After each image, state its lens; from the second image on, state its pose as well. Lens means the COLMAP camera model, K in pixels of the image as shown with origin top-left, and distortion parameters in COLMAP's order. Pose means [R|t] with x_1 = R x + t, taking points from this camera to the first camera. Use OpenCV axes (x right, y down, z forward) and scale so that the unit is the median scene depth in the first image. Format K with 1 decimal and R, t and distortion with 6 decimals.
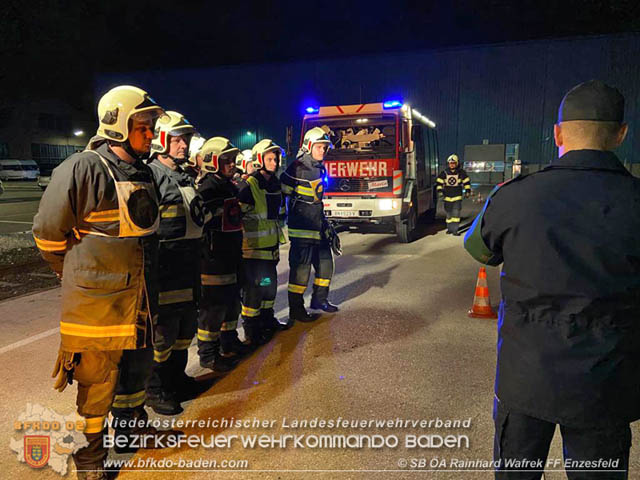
lens RADIAL K [[682.6, 0, 320.0], [0, 682.6, 240.0], [0, 0, 1]] dist [0.001241, 0.007269]
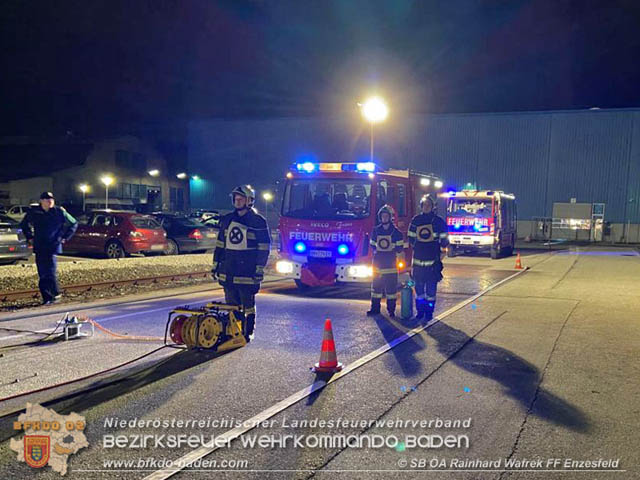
lens RADIAL K [[682.6, 0, 320.0], [0, 682.6, 240.0], [0, 0, 1]] dist [0.001241, 0.007269]
pose [[0.991484, 0.044544, -0.122370, -0.152253], [-0.053162, 0.996262, -0.068083, 0.119440], [0.118880, 0.074009, 0.990147, -1.134579]]
